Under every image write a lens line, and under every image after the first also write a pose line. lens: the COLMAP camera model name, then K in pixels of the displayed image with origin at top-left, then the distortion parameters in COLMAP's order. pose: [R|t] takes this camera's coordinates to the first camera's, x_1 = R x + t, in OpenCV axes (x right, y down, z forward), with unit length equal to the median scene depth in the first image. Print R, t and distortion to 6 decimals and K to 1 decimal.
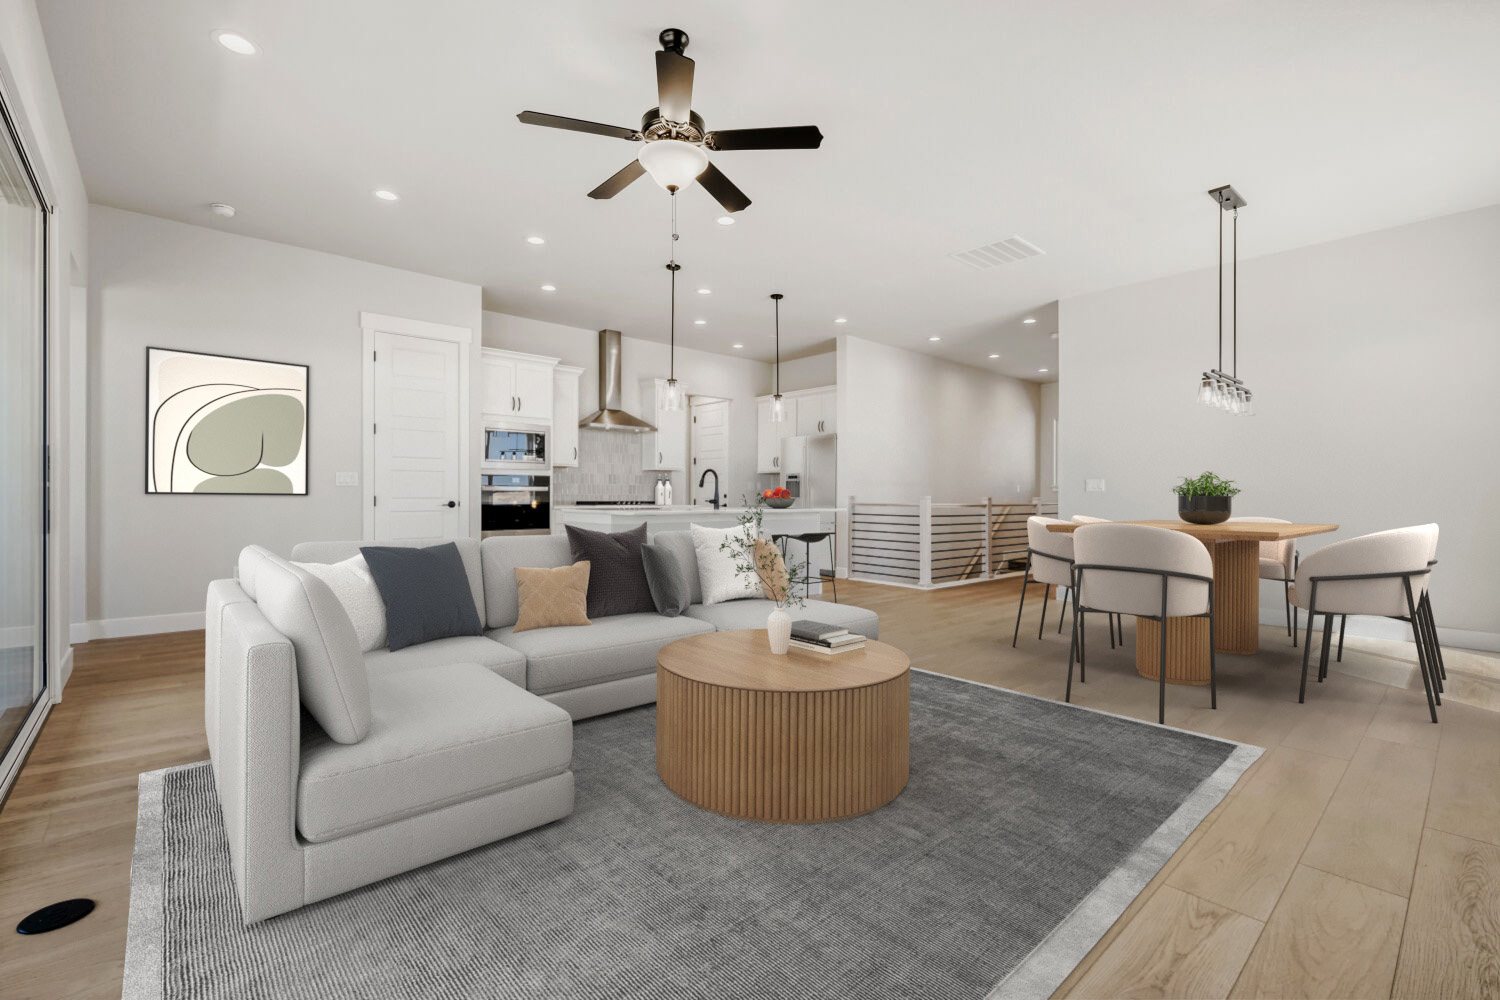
lens RADIAL K [[663.2, 0, 741.9], [0, 663.2, 497.7], [0, 0, 1]] dist [0.000636, 0.000335]
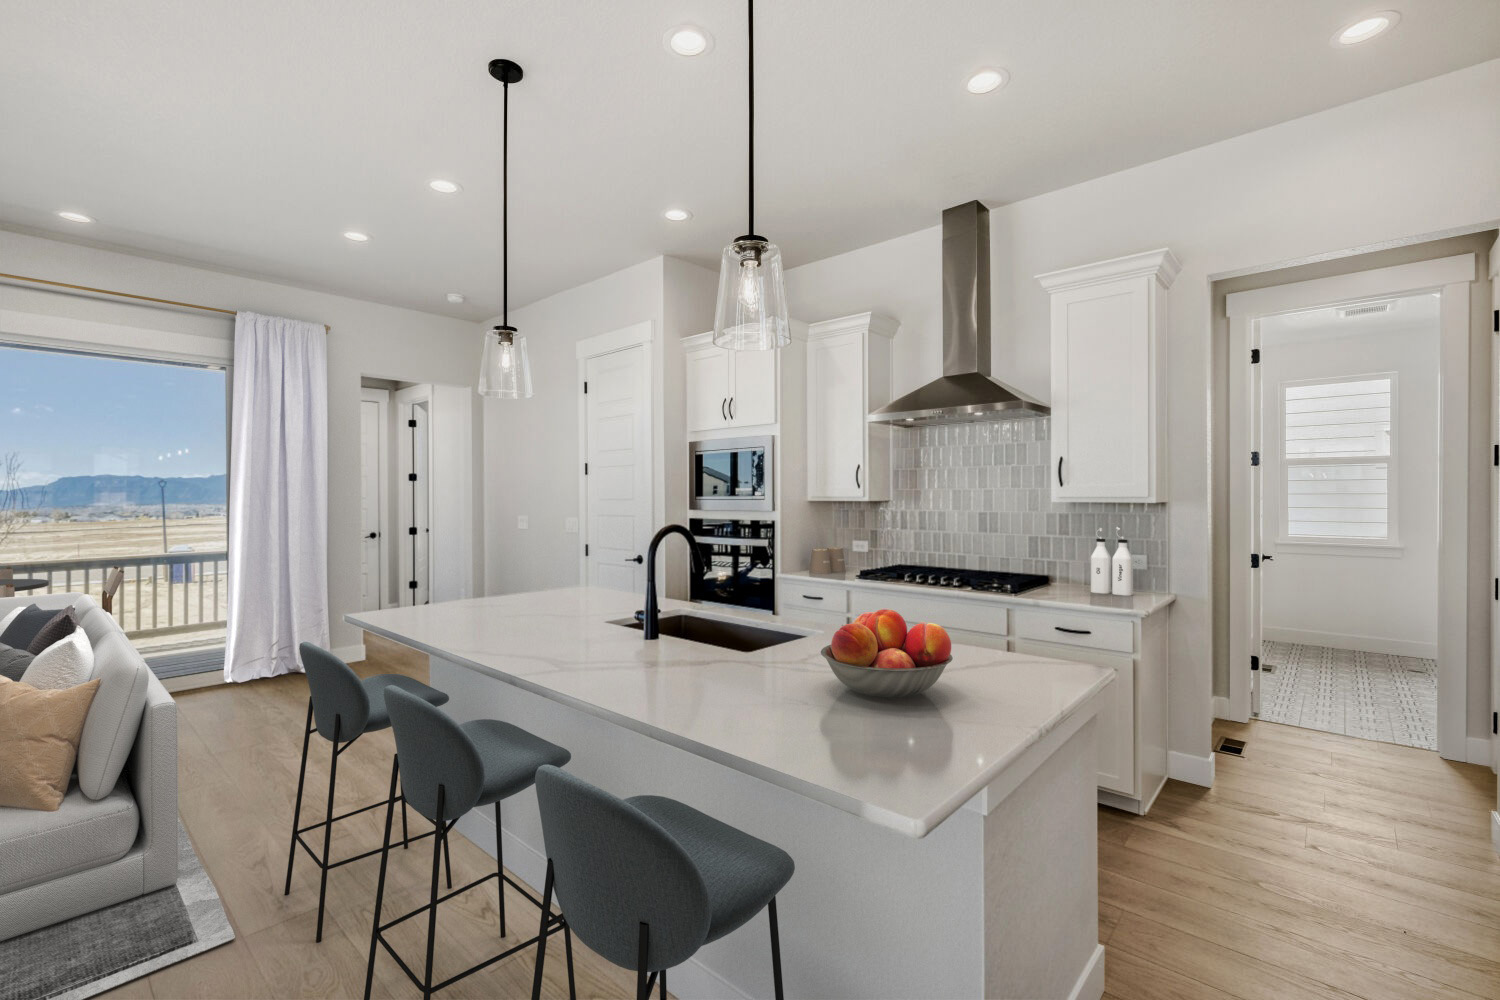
lens RADIAL K [[663.2, 0, 740.4], [0, 663.2, 503.4], [0, 0, 1]] dist [-0.000655, 0.000183]
pose [[0.127339, 0.002850, -0.991855, 0.248134], [0.003992, 0.999986, 0.003386, -0.045262], [0.991851, -0.004391, 0.127326, 0.794168]]
